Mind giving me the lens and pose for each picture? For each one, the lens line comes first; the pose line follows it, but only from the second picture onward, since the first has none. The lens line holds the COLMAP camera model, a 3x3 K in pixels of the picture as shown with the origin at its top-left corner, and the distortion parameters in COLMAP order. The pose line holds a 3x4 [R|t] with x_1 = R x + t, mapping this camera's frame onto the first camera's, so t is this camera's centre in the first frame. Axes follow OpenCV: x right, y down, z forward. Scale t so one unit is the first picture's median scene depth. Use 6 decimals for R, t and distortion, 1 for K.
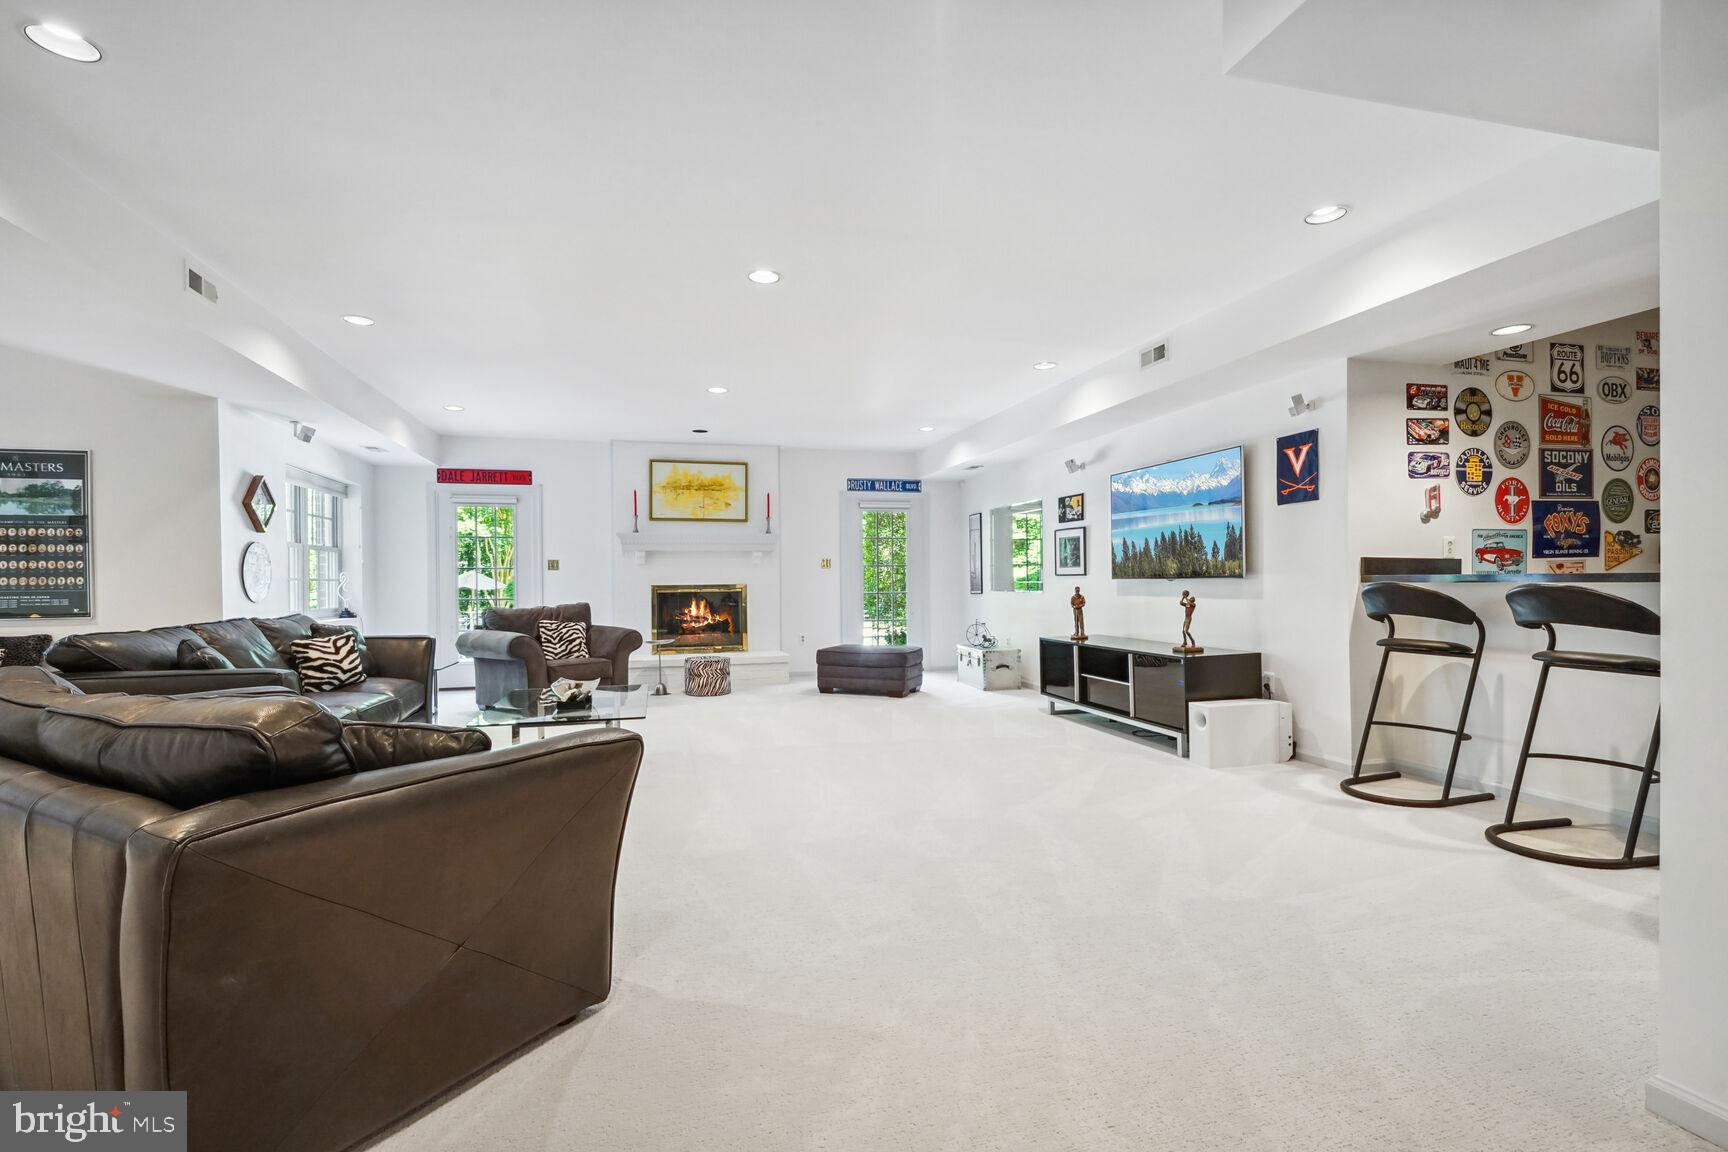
lens RADIAL K [[799.6, 0, 859.2], [0, 799.6, 588.9], [0, 0, 1]] dist [-0.003344, 0.000641]
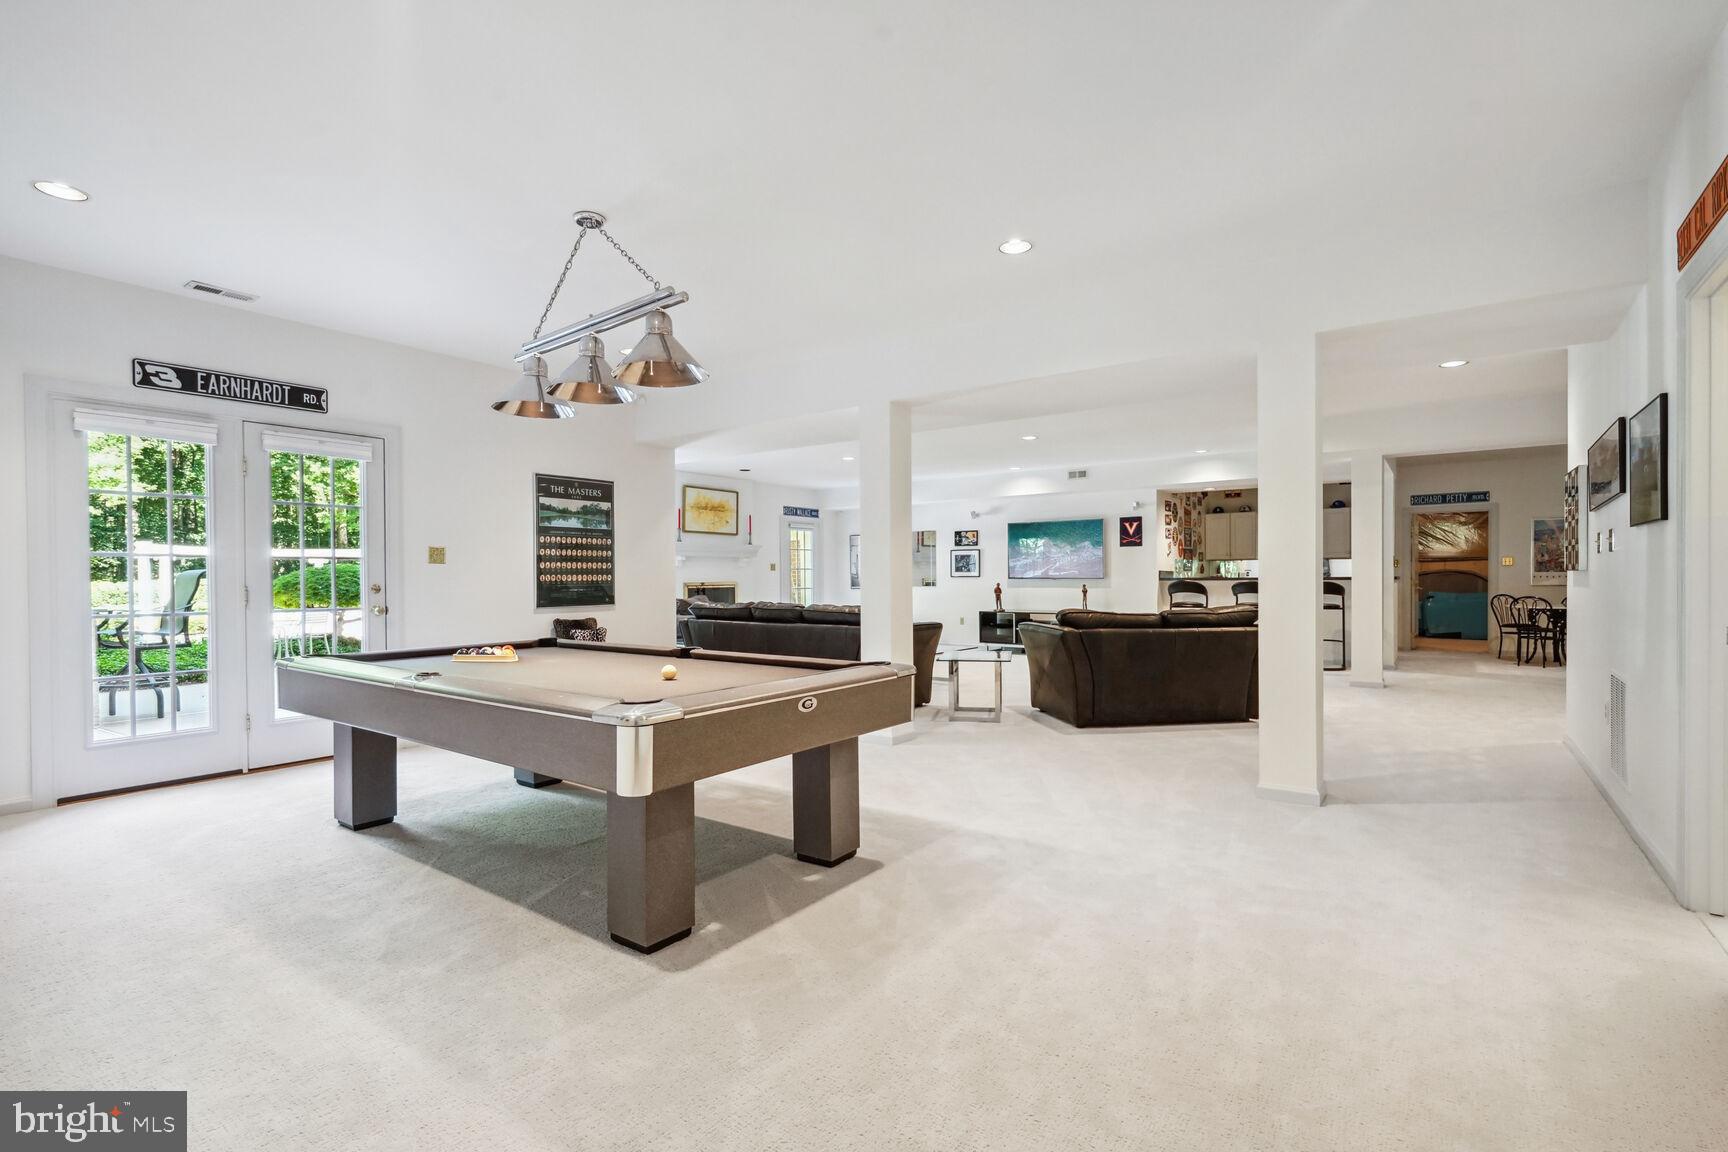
lens RADIAL K [[799.6, 0, 859.2], [0, 799.6, 588.9], [0, 0, 1]] dist [-0.003344, 0.000641]
pose [[0.781813, -0.004535, 0.623496, -1.491496], [0.004638, 0.999988, 0.001458, 0.008788], [-0.623495, 0.001752, 0.781825, -0.322483]]
